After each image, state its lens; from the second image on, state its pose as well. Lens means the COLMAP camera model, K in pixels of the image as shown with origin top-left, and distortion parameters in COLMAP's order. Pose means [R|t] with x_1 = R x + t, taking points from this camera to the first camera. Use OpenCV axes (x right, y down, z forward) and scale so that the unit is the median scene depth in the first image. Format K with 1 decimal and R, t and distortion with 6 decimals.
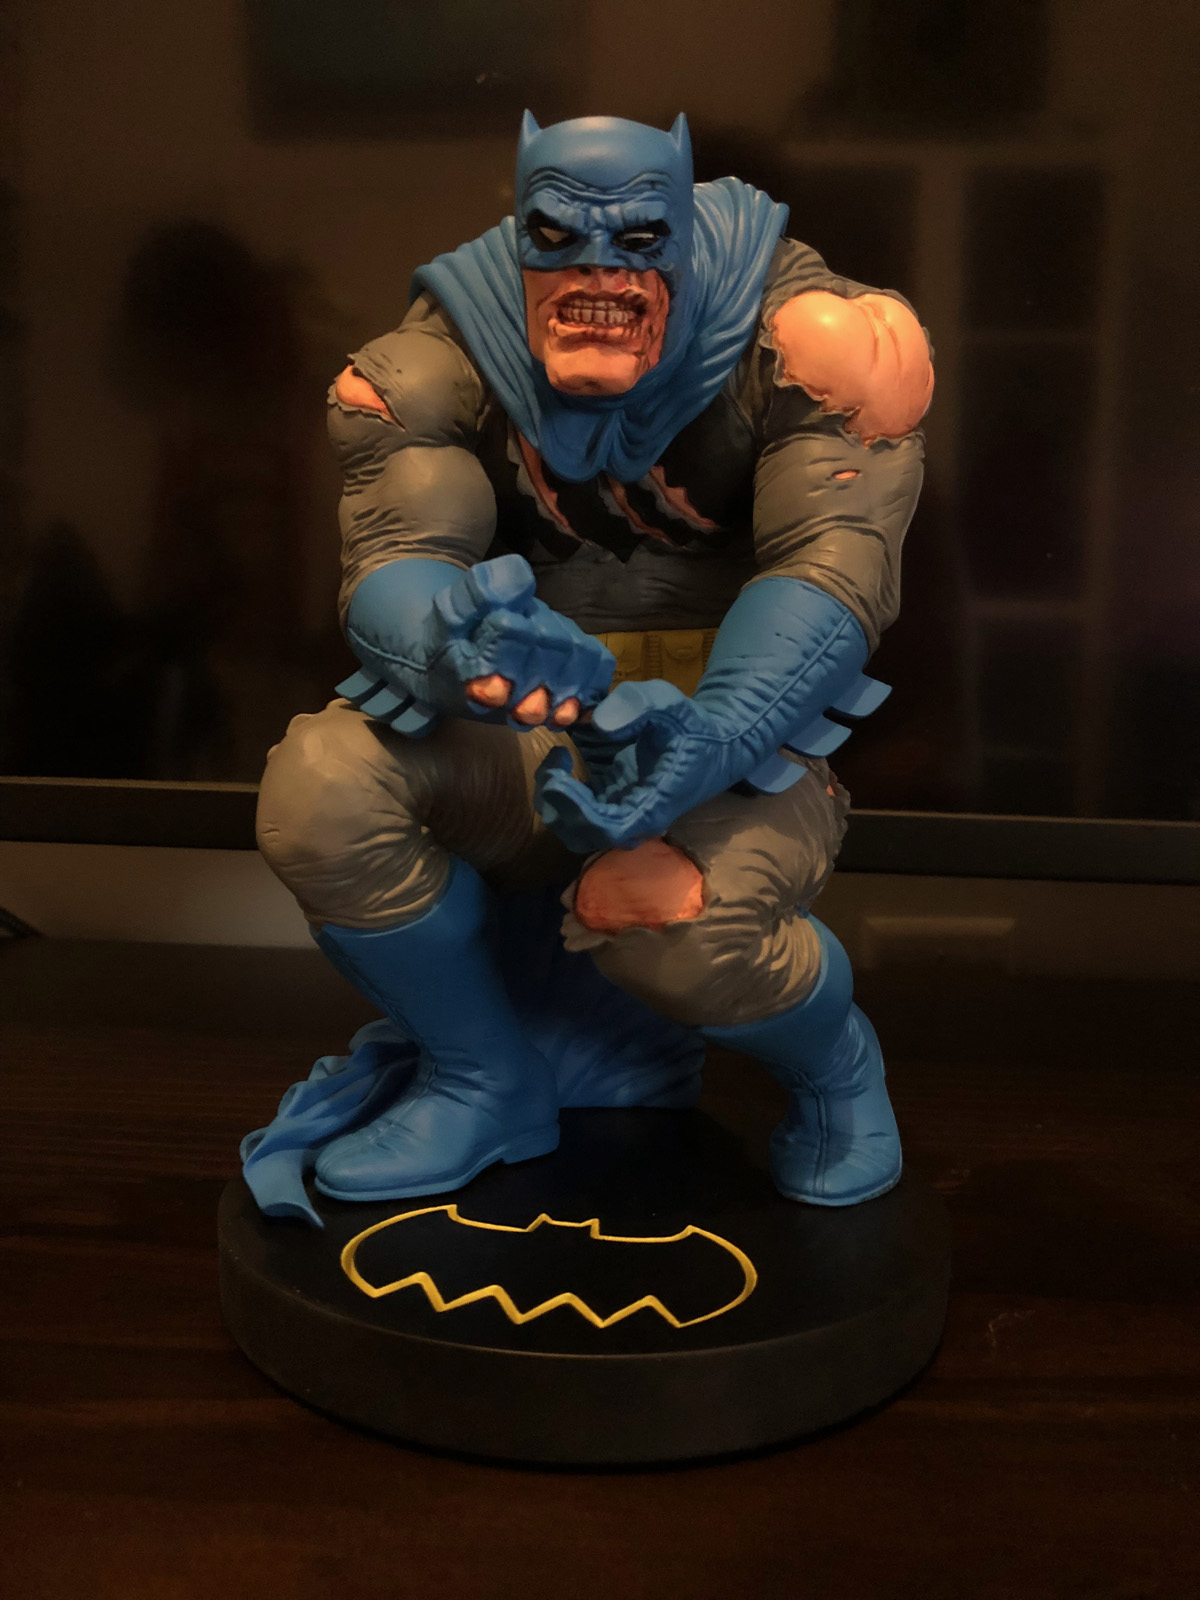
lens RADIAL K [[1301.7, 0, 600.0], [0, 1301.7, 800.0], [0, 0, 1]] dist [0.009611, 0.000969]
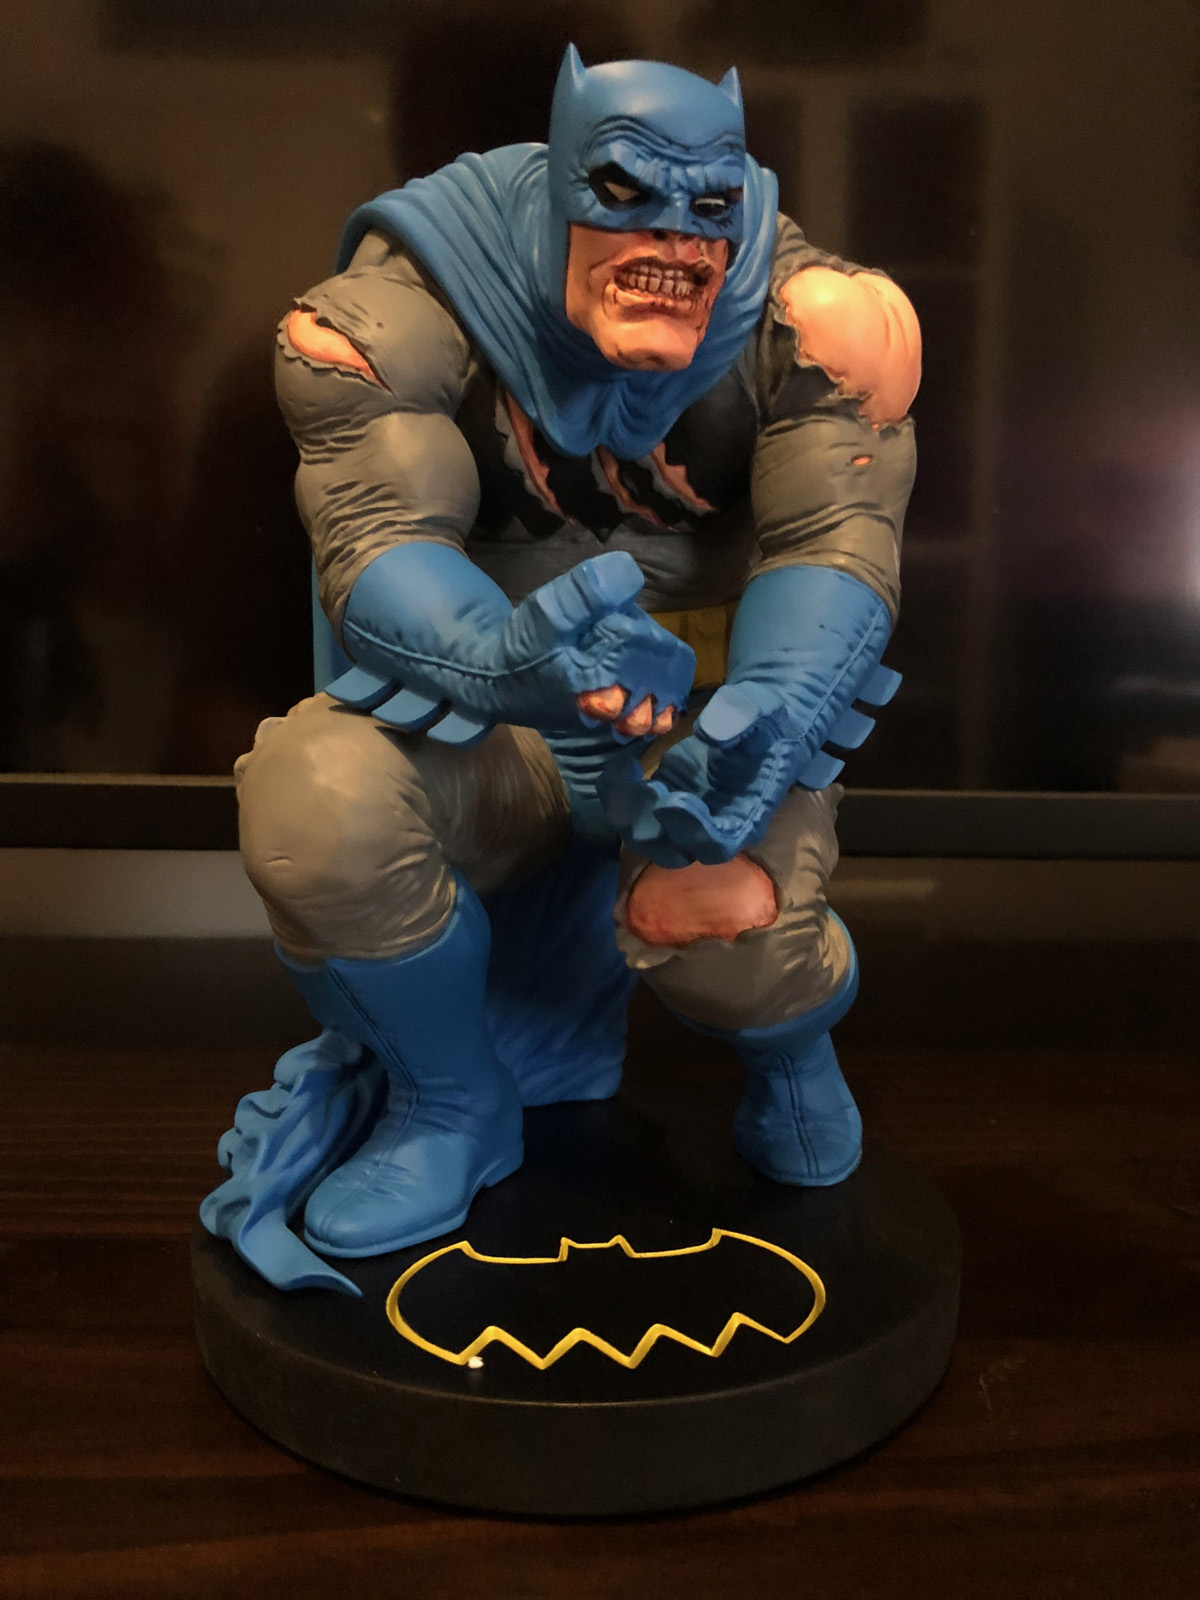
lens RADIAL K [[1314.0, 0, 600.0], [0, 1314.0, 800.0], [0, 0, 1]] dist [-0.003952, -0.000011]
pose [[0.951712, -0.052843, 0.302411, -0.314416], [0.036771, 0.997604, 0.058599, -0.059528], [-0.304783, -0.044650, 0.951375, 0.106336]]
